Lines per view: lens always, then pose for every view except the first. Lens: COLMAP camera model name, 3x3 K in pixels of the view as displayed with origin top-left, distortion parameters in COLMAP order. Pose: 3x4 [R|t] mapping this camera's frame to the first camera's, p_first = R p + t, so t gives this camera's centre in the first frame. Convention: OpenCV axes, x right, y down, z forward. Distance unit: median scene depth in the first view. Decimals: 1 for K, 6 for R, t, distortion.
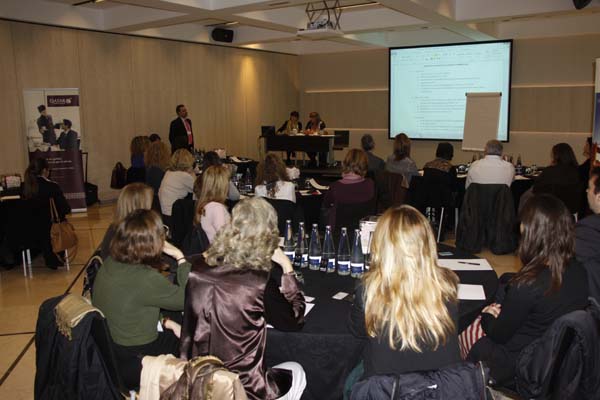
lens RADIAL K [[520.5, 0, 300.0], [0, 520.5, 200.0], [0, 0, 1]] dist [-0.109286, 0.016970]
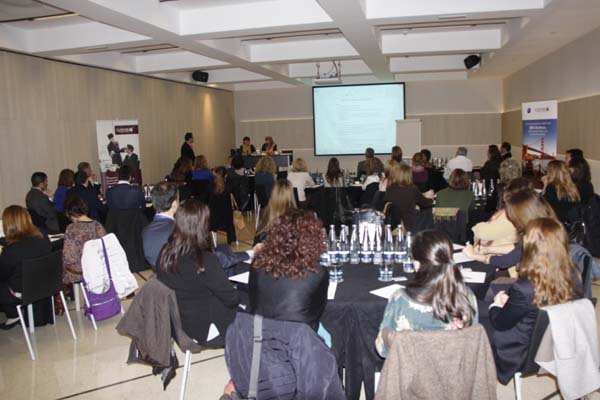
lens RADIAL K [[505.4, 0, 300.0], [0, 505.4, 200.0], [0, 0, 1]] dist [-0.162123, 0.139188]
pose [[0.931302, -0.068095, 0.357826, -0.378680], [0.085350, 0.995816, -0.032632, 0.036401], [-0.354107, 0.060931, 0.933218, -0.193423]]
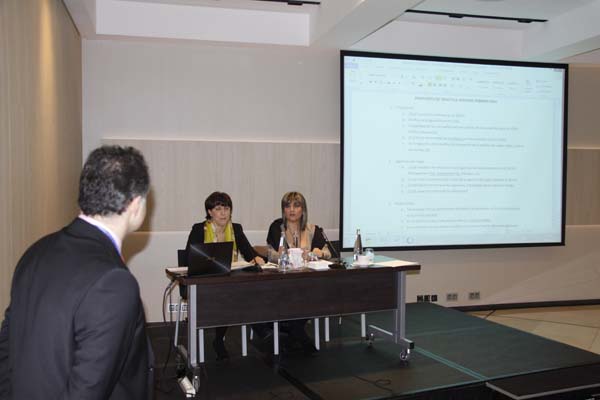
lens RADIAL K [[611.6, 0, 282.2], [0, 611.6, 203.2], [0, 0, 1]] dist [-0.187081, 0.381102]
pose [[0.687824, -0.009210, 0.725819, -0.283999], [0.110835, 0.989527, -0.092477, -0.133939], [-0.717366, 0.144055, 0.681641, 0.777597]]
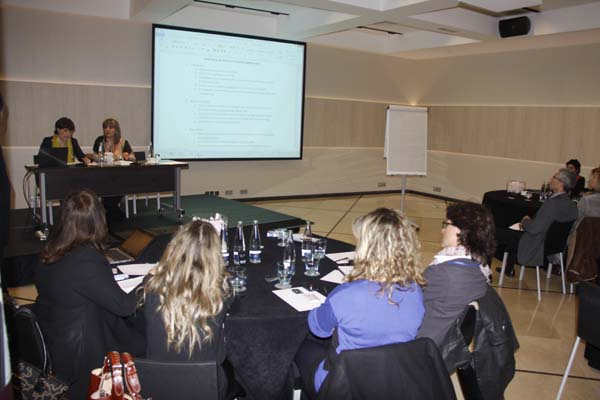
lens RADIAL K [[491.1, 0, 300.0], [0, 491.1, 200.0], [0, 0, 1]] dist [-0.189451, 0.127099]
pose [[0.414512, -0.113354, 0.902957, -0.364118], [0.111615, 0.991054, 0.073175, -0.107019], [-0.903173, 0.070451, 0.423455, 0.659523]]
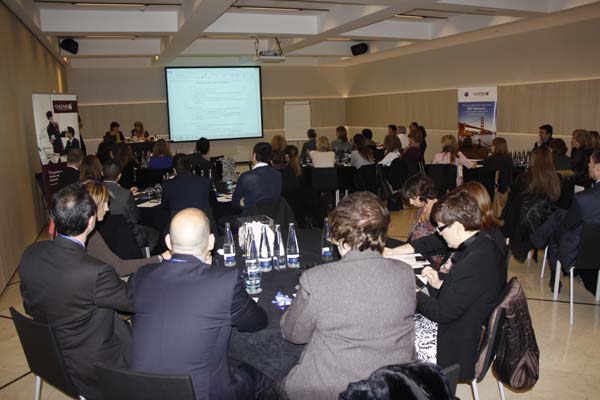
lens RADIAL K [[505.4, 0, 300.0], [0, 505.4, 200.0], [0, 0, 1]] dist [-0.162123, 0.139188]
pose [[0.566692, -0.144852, 0.811097, -0.707994], [0.164784, 0.984461, 0.060683, -0.009926], [-0.807283, 0.099268, 0.581755, 0.117675]]
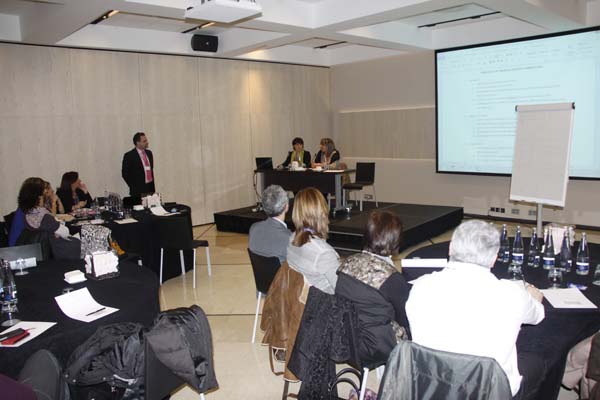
lens RADIAL K [[505.4, 0, 300.0], [0, 505.4, 200.0], [0, 0, 1]] dist [-0.162123, 0.139188]
pose [[0.972990, 0.015351, -0.230336, 0.170058], [-0.023013, 0.999266, -0.030616, -0.060296], [0.229697, 0.035089, 0.972629, 0.301448]]
